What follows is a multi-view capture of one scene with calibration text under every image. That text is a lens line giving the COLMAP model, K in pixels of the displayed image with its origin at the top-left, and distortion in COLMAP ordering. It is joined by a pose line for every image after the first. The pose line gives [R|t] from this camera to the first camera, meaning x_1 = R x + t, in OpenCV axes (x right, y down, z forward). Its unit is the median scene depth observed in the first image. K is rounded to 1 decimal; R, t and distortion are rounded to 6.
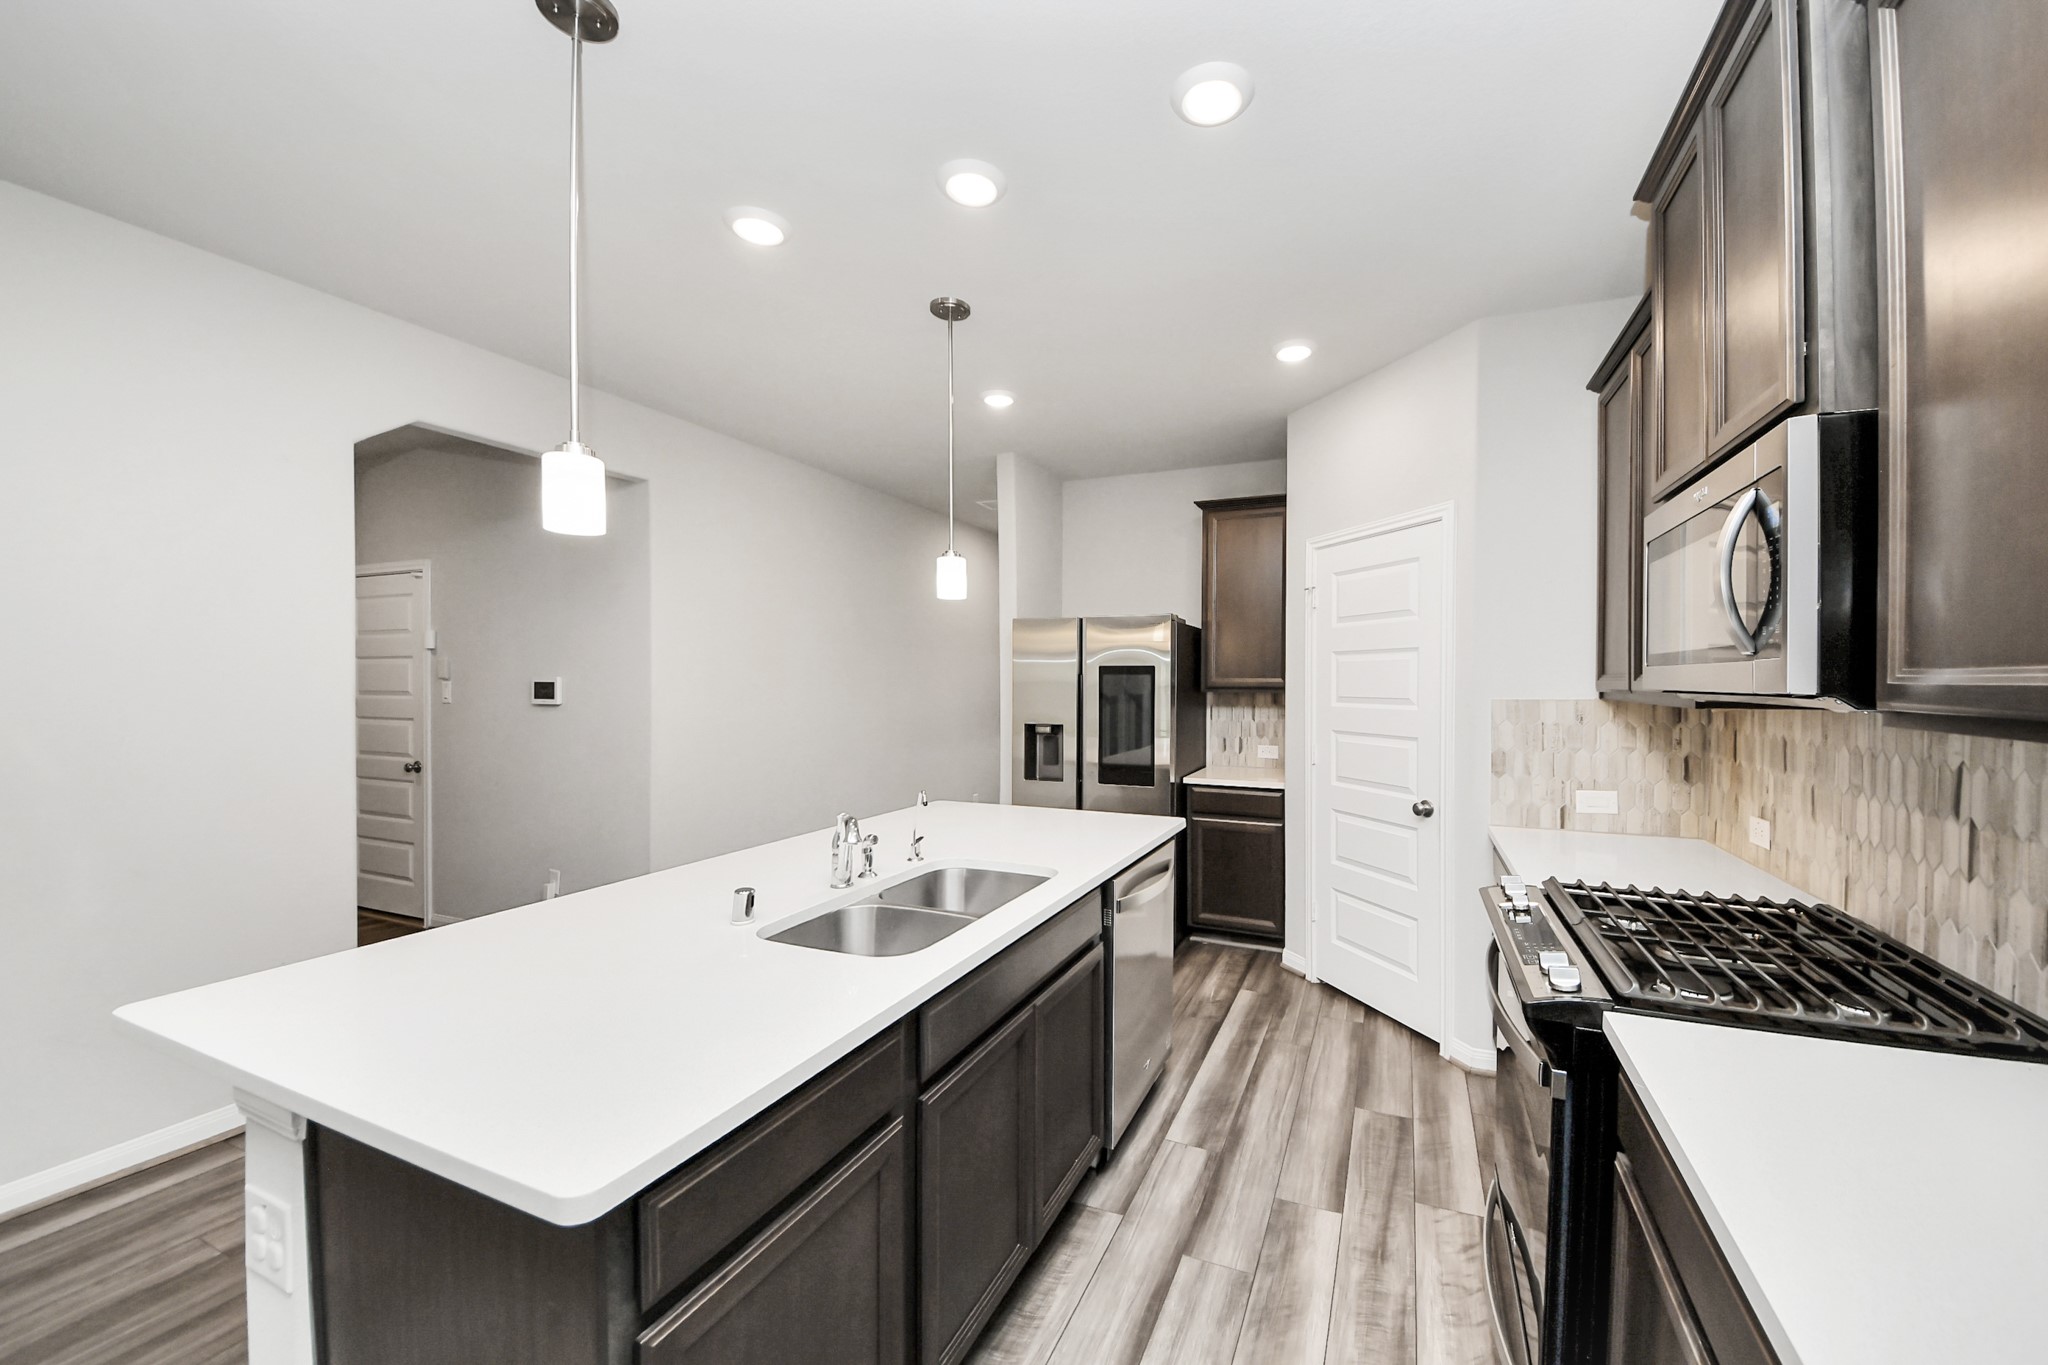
lens RADIAL K [[739.7, 0, 1070.4], [0, 739.7, 687.7], [0, 0, 1]] dist [0.014104, -0.015867]
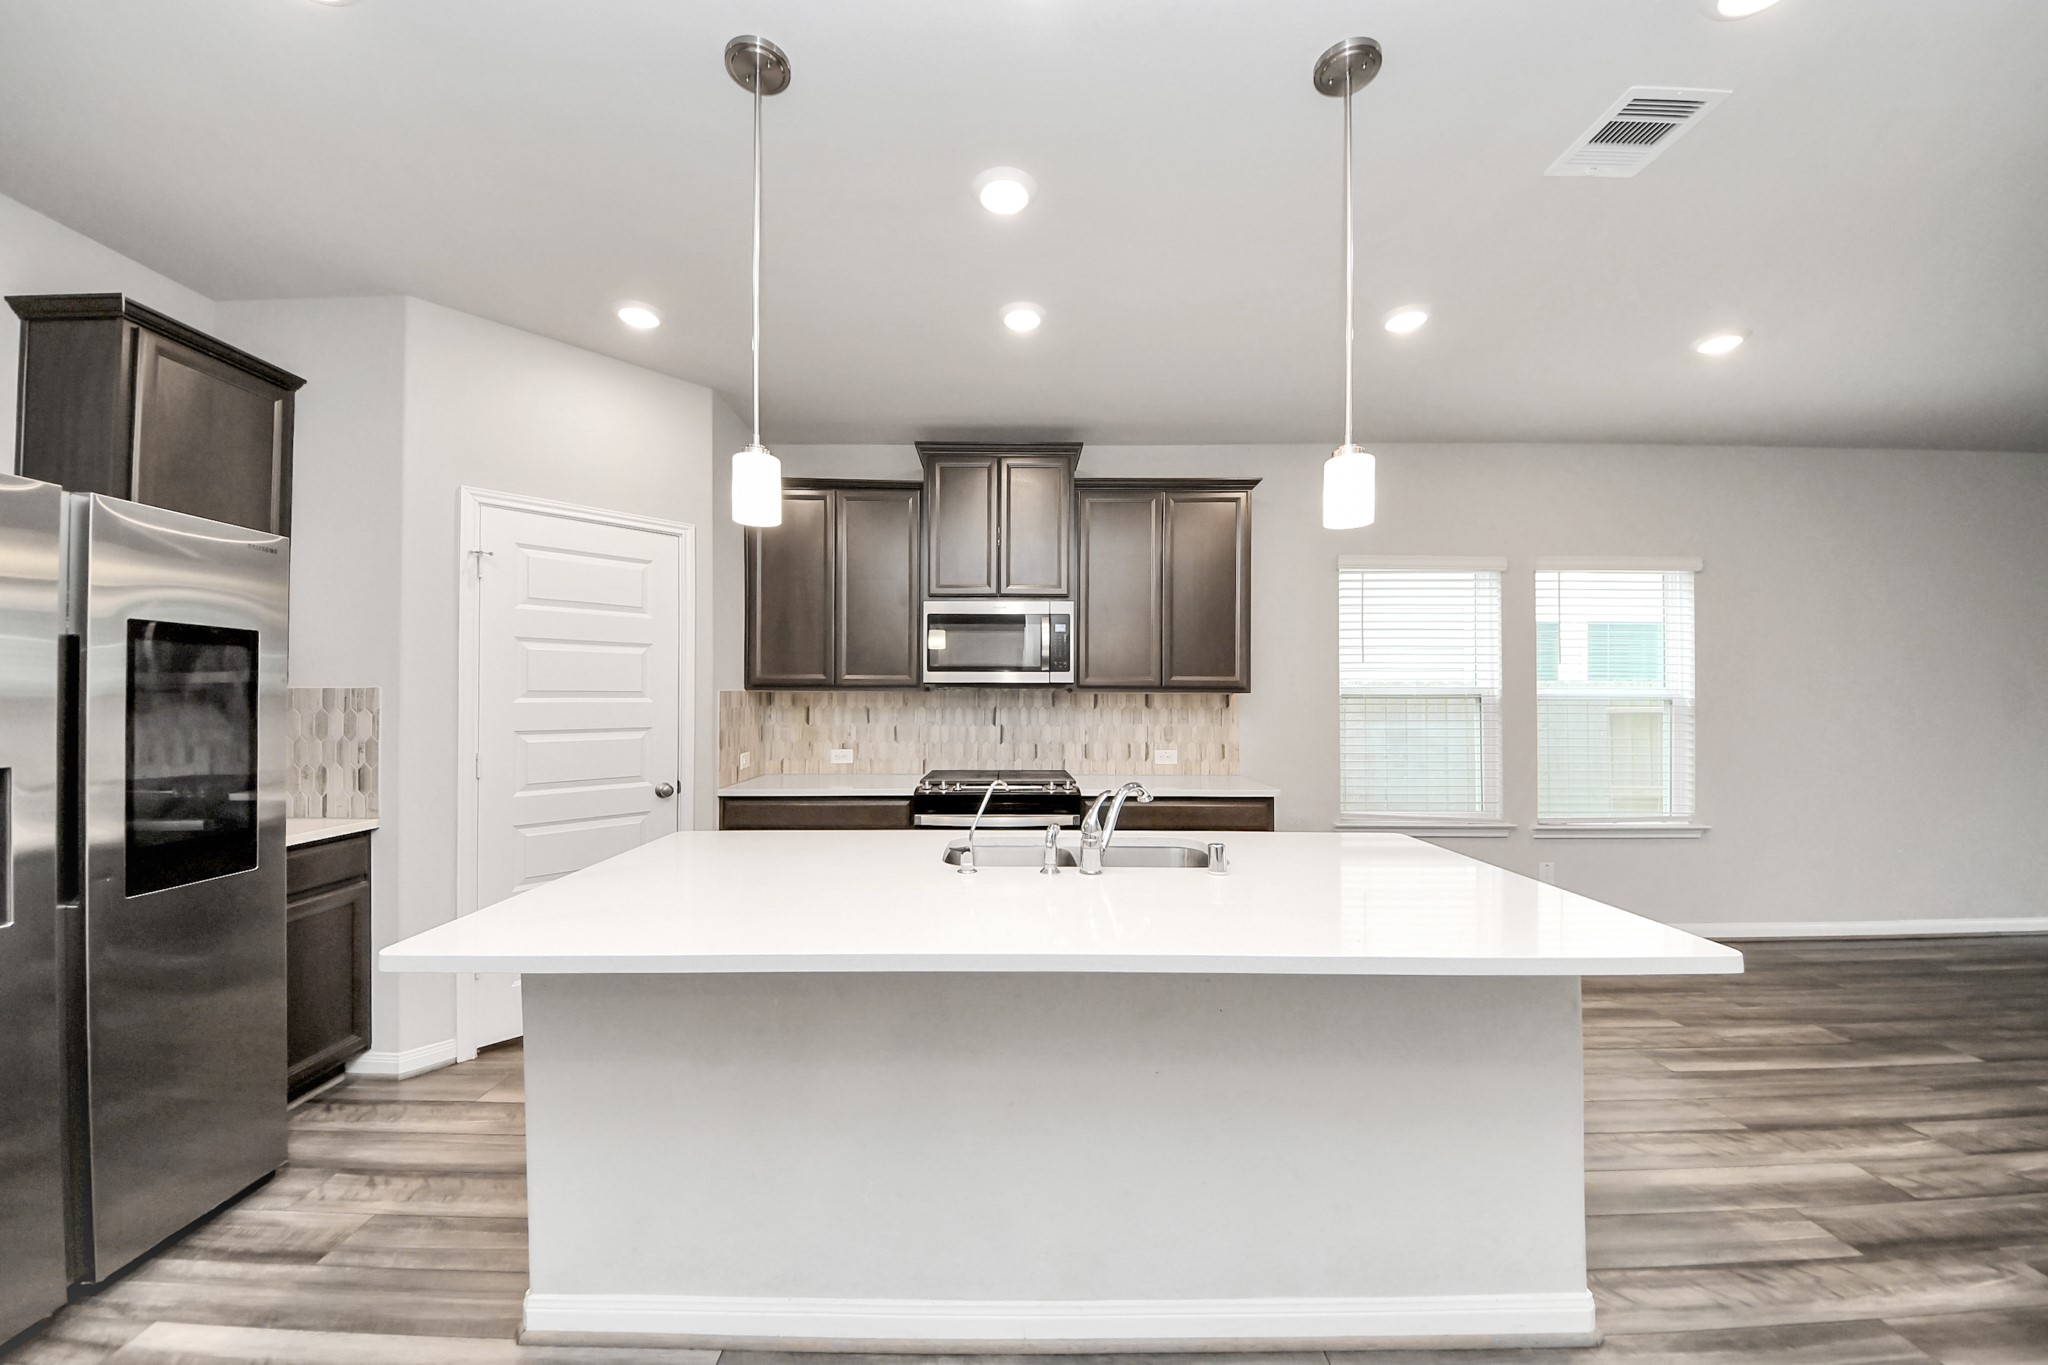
lens RADIAL K [[743.0, 0, 1013.0], [0, 743.0, 700.0], [0, 0, 1]] dist [0.015044, -0.010531]
pose [[-0.388702, -0.004914, 0.921351, -1.013454], [0.005663, 0.999954, 0.007722, 0.029937], [-0.921346, 0.008219, -0.388656, 1.279919]]
